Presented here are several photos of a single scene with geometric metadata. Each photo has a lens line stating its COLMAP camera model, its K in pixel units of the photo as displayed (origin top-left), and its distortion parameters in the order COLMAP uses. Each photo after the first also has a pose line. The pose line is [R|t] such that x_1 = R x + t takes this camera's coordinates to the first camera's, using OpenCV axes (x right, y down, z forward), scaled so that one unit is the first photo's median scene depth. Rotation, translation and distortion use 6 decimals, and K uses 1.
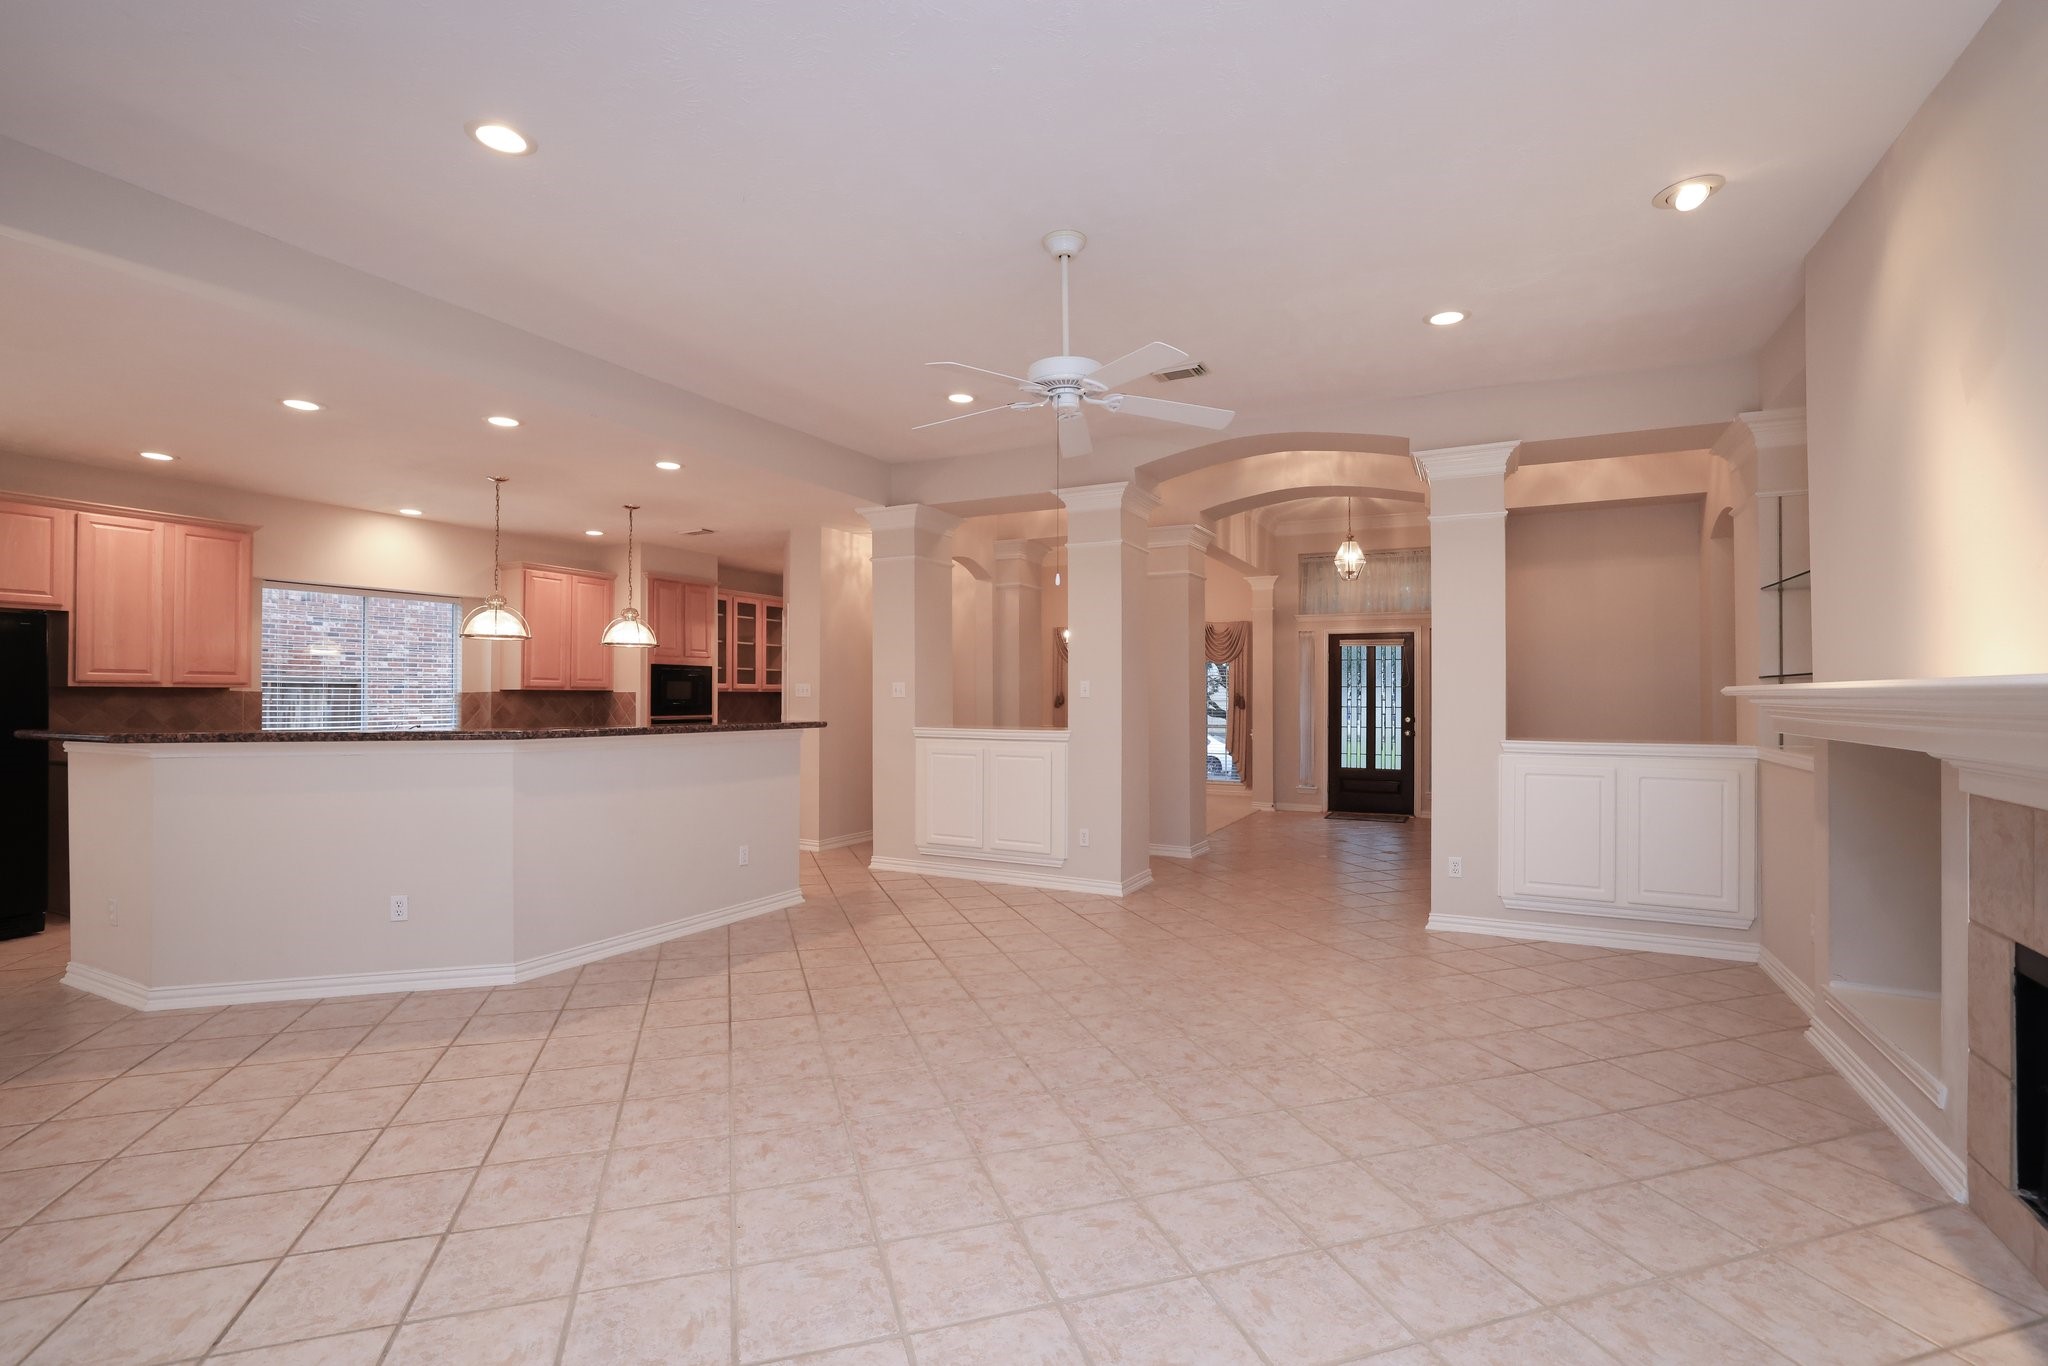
lens RADIAL K [[939.8, 0, 1010.1], [0, 939.8, 685.6], [0, 0, 1]] dist [-0.011375, 0.003958]
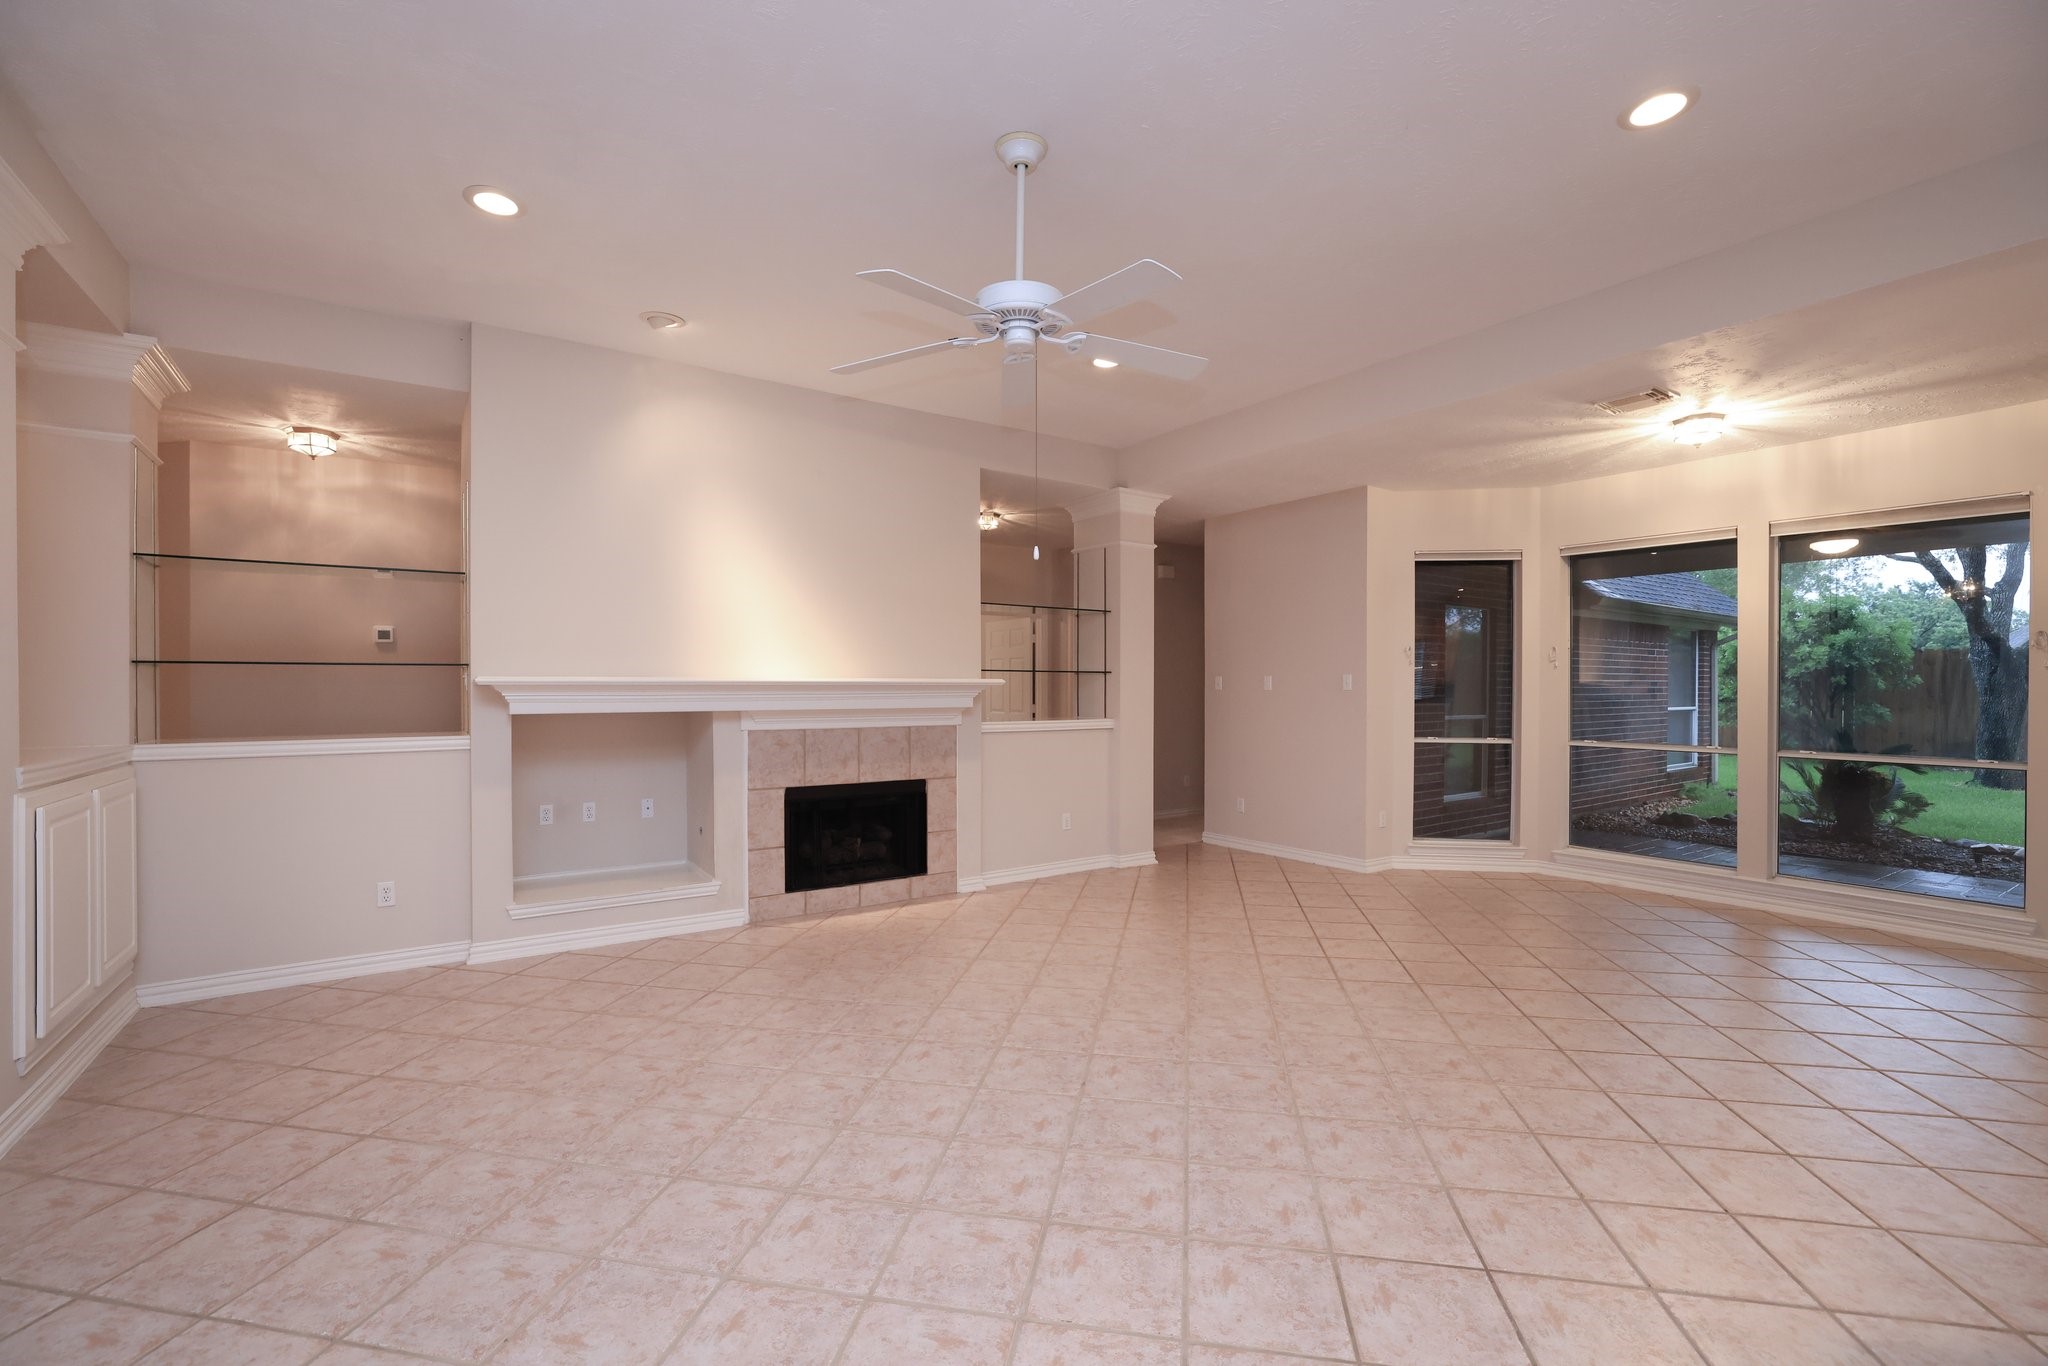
lens RADIAL K [[872.9, 0, 1019.4], [0, 872.9, 690.1], [0, 0, 1]] dist [-0.035750, 0.009706]
pose [[-0.883957, -0.007190, 0.467513, -0.158795], [-0.008367, 0.999965, -0.000442, 0.006683], [-0.467494, -0.004302, -0.883986, 0.874804]]
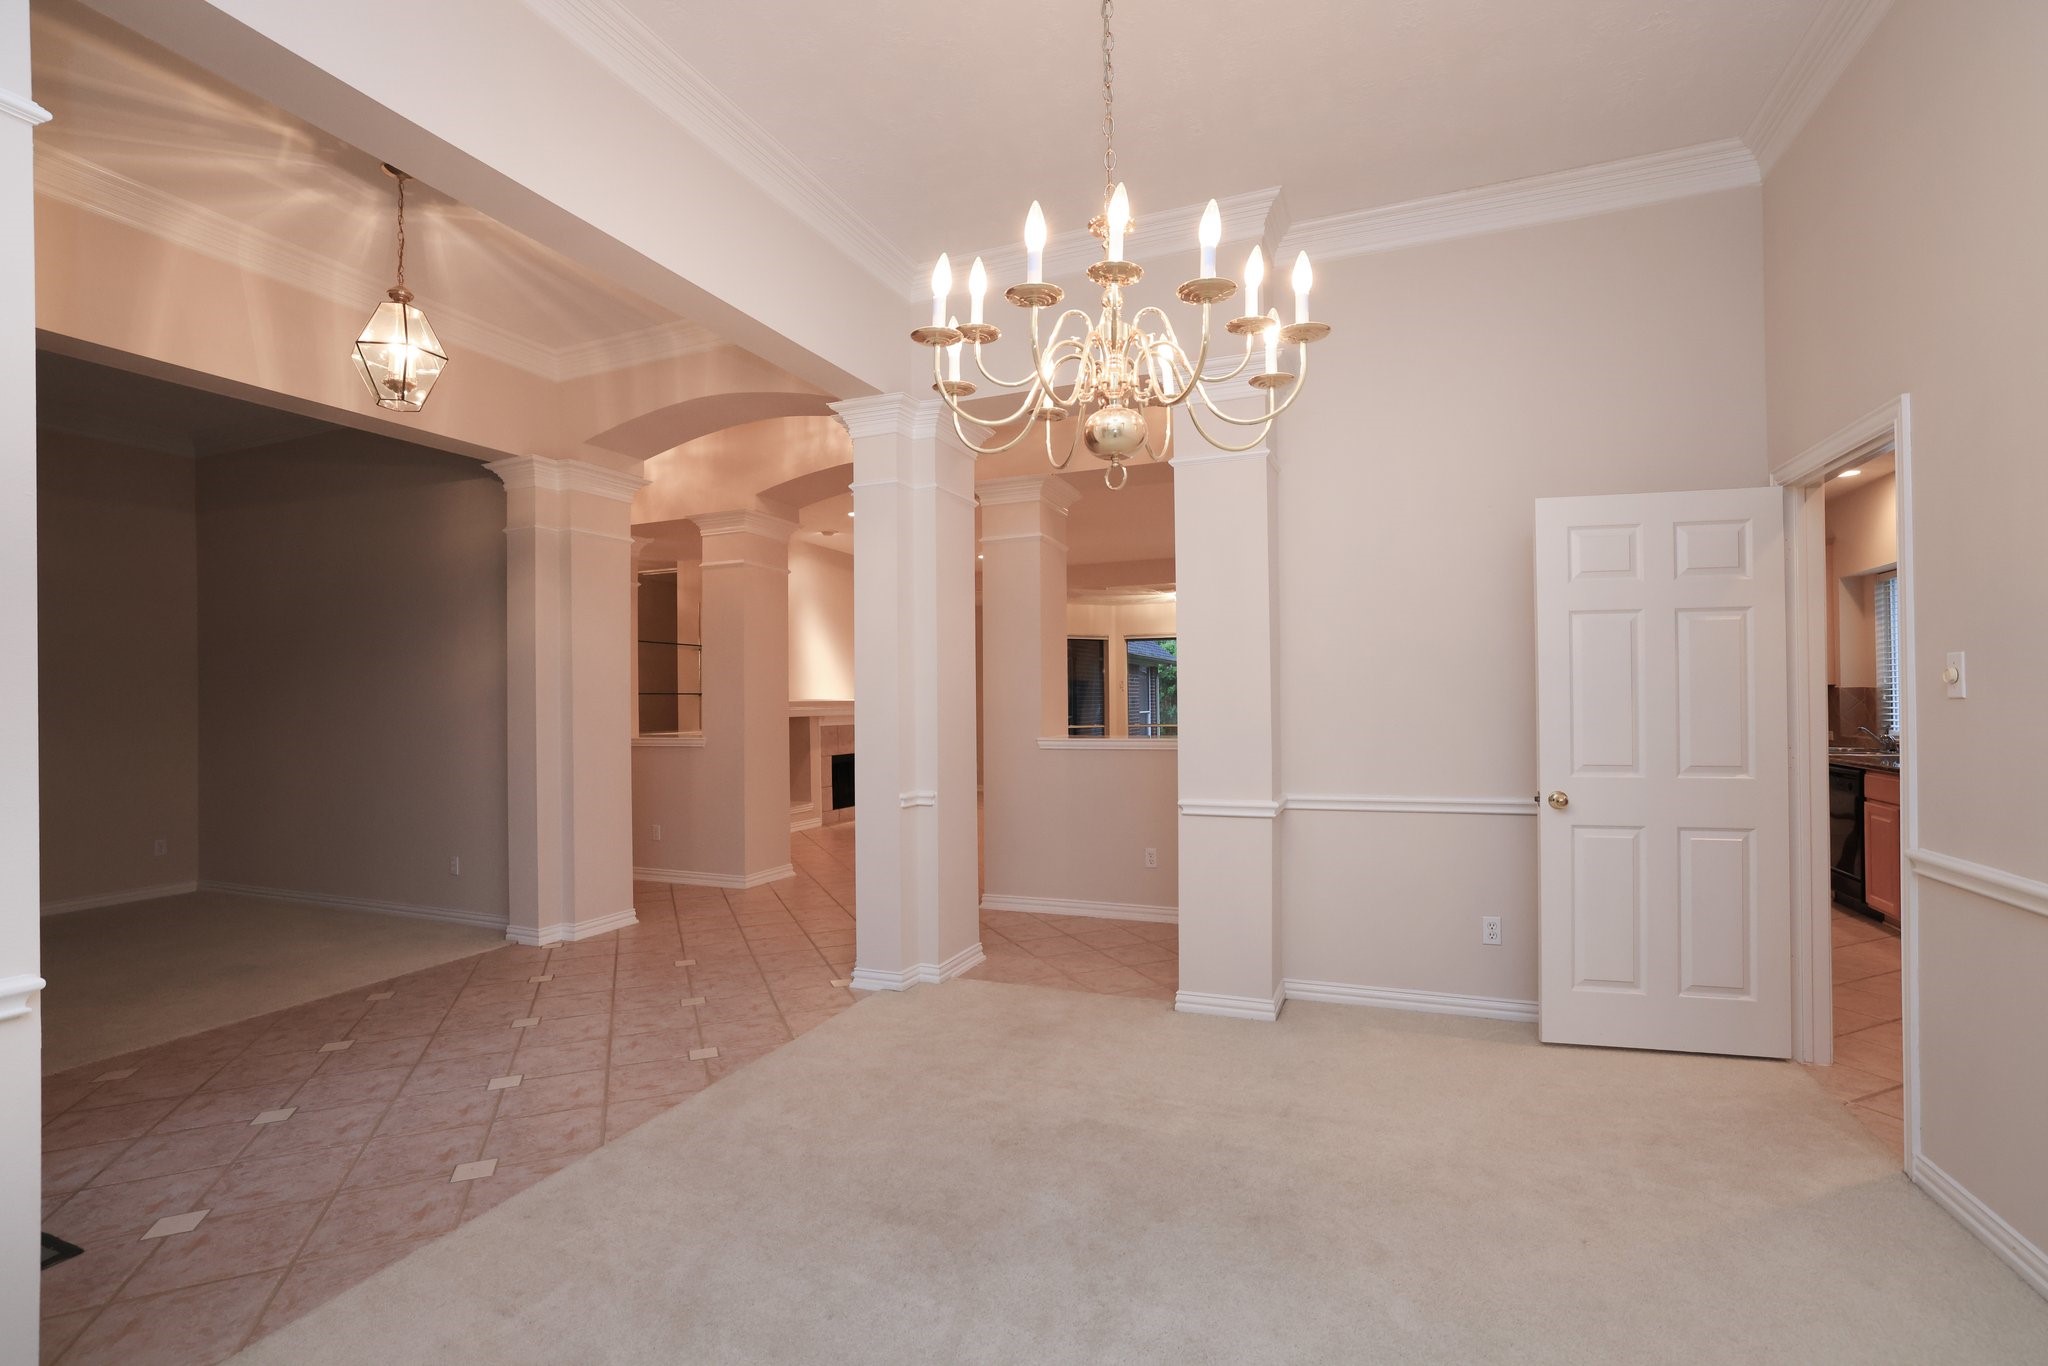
lens RADIAL K [[939.8, 0, 1024.2], [0, 939.8, 690.0], [0, 0, 1]] dist [-0.011375, 0.003958]
pose [[-0.994414, 0.012511, -0.104803, 0.198672], [0.014948, 0.999635, -0.022501, 0.022035], [0.104483, -0.023941, -0.994238, 1.870008]]
